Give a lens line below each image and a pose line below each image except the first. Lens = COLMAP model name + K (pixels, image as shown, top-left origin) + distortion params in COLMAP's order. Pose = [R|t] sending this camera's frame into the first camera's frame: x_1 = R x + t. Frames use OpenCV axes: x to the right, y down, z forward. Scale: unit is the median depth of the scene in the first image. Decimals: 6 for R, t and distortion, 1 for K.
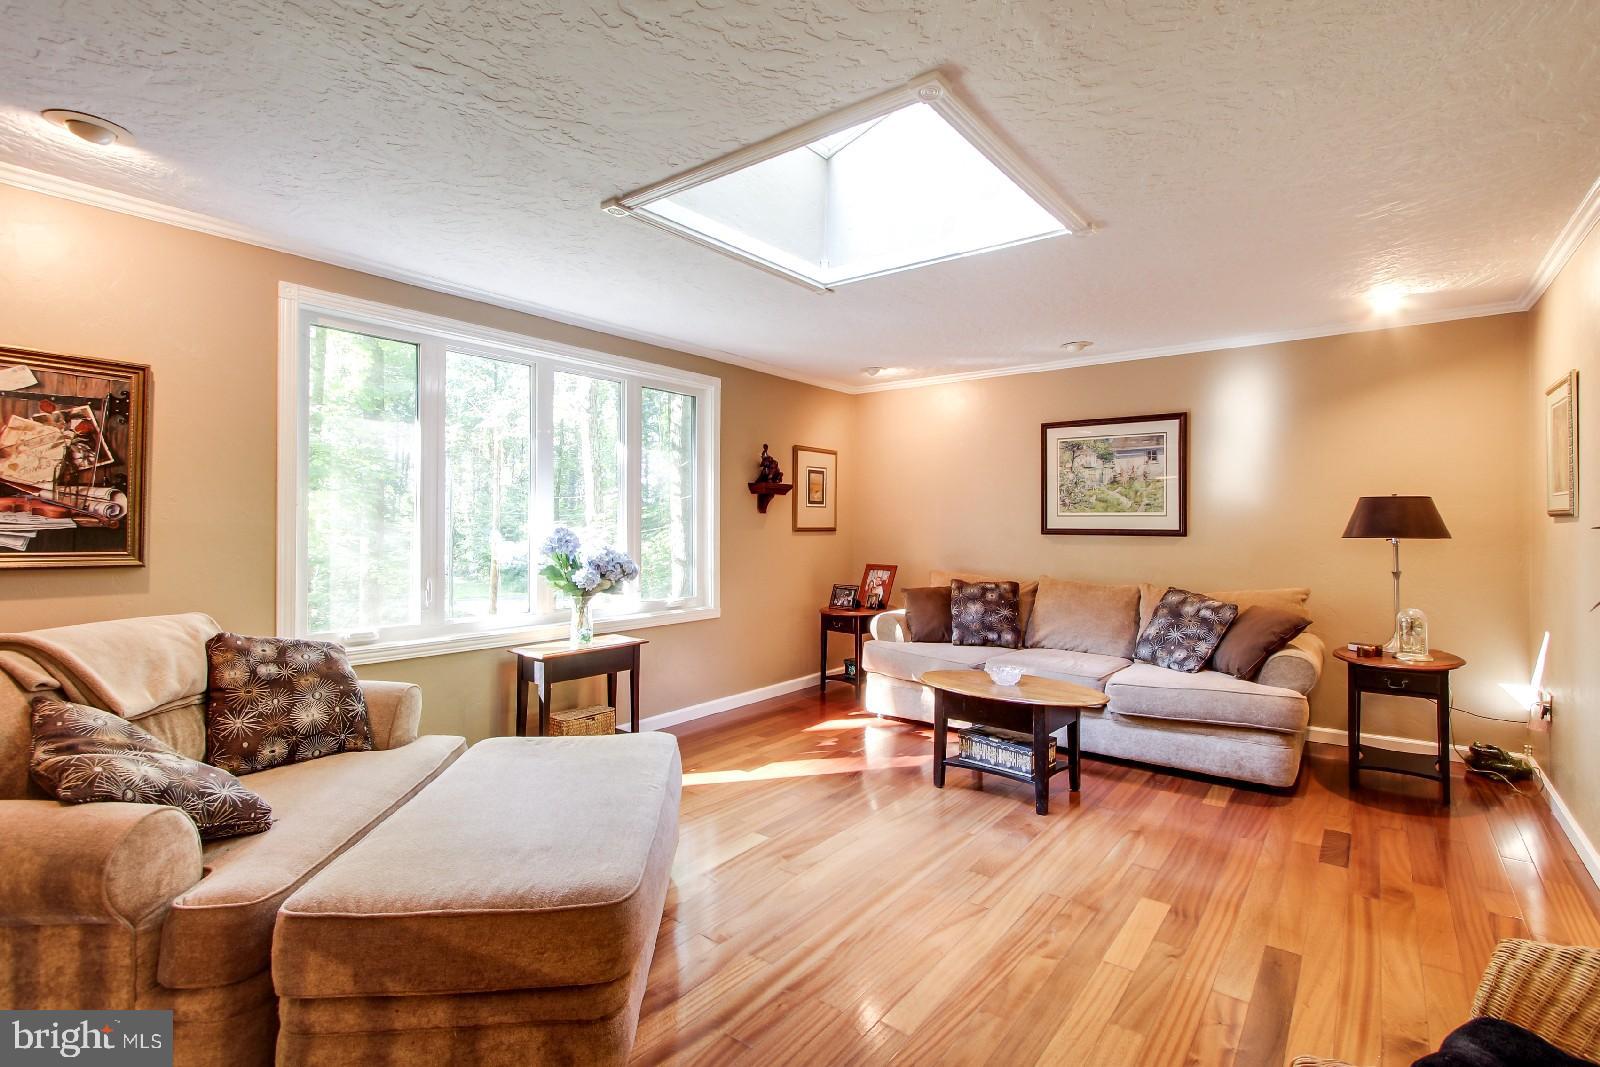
lens RADIAL K [[754.9, 0, 800.9], [0, 754.9, 523.9], [0, 0, 1]] dist [-0.017601, 0.002370]
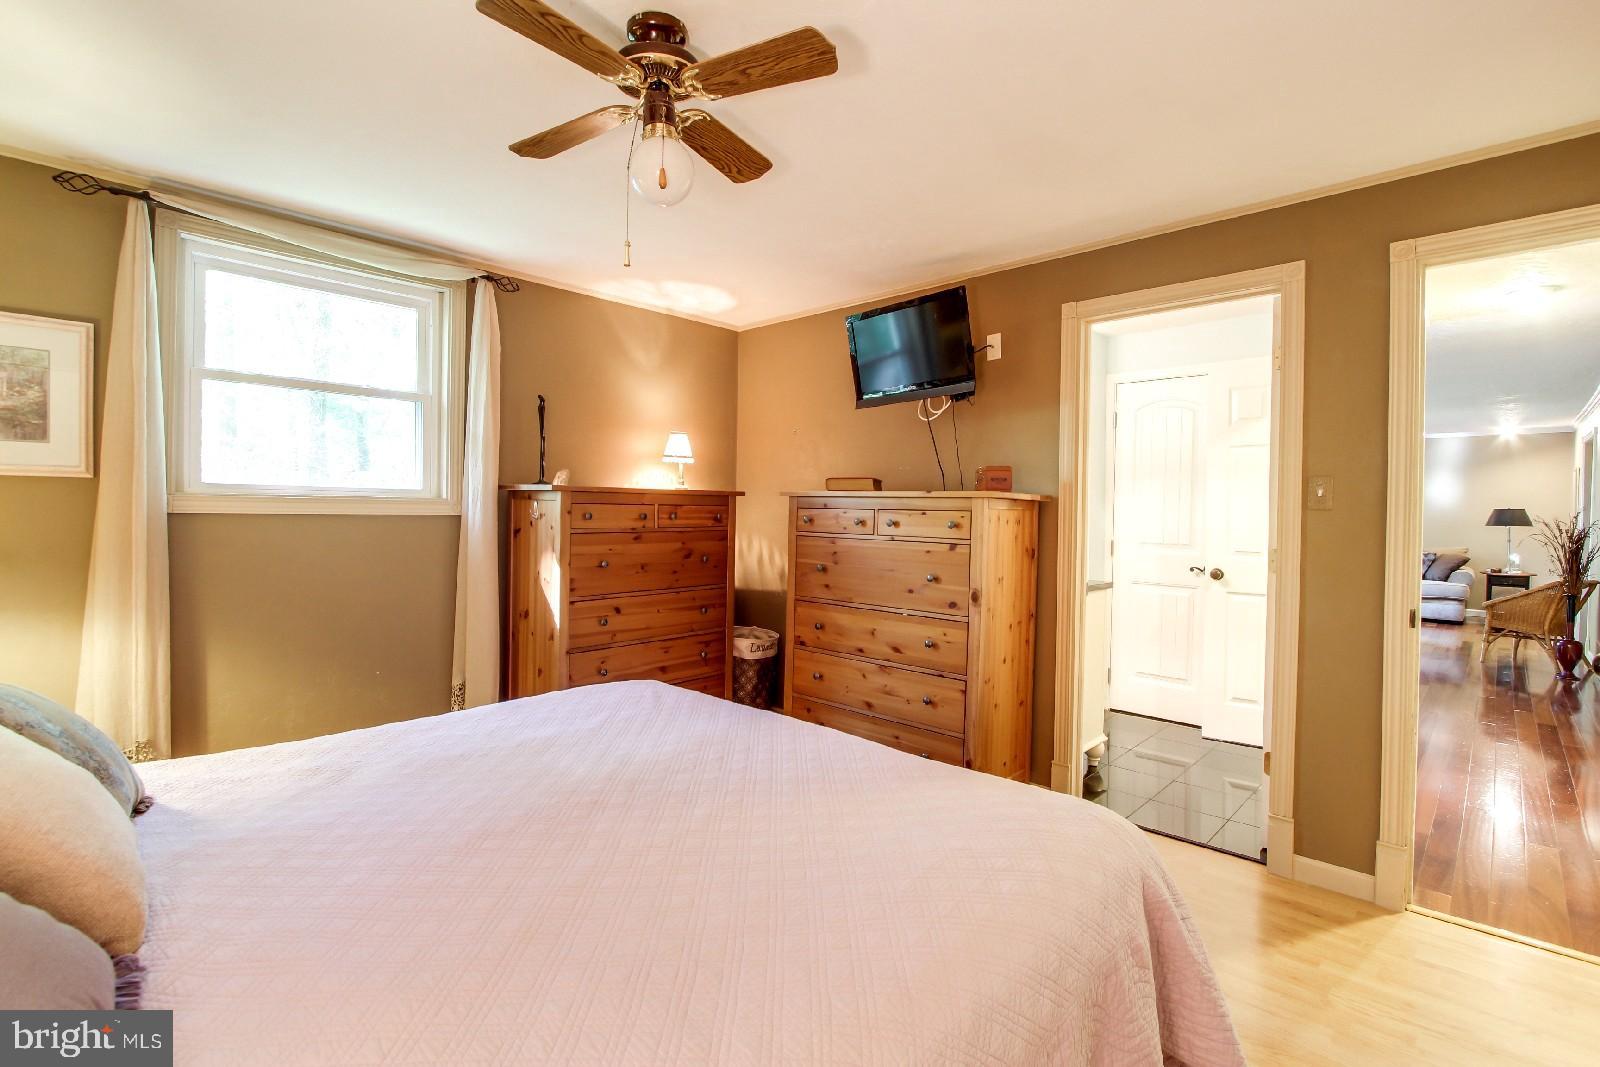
lens RADIAL K [[754.9, 0, 797.8], [0, 754.9, 524.1], [0, 0, 1]] dist [-0.017601, 0.002370]
pose [[0.995528, 0.013521, -0.093495, -1.310403], [-0.011126, 0.999597, 0.026098, -0.025108], [0.093810, -0.024941, 0.995278, -1.665362]]
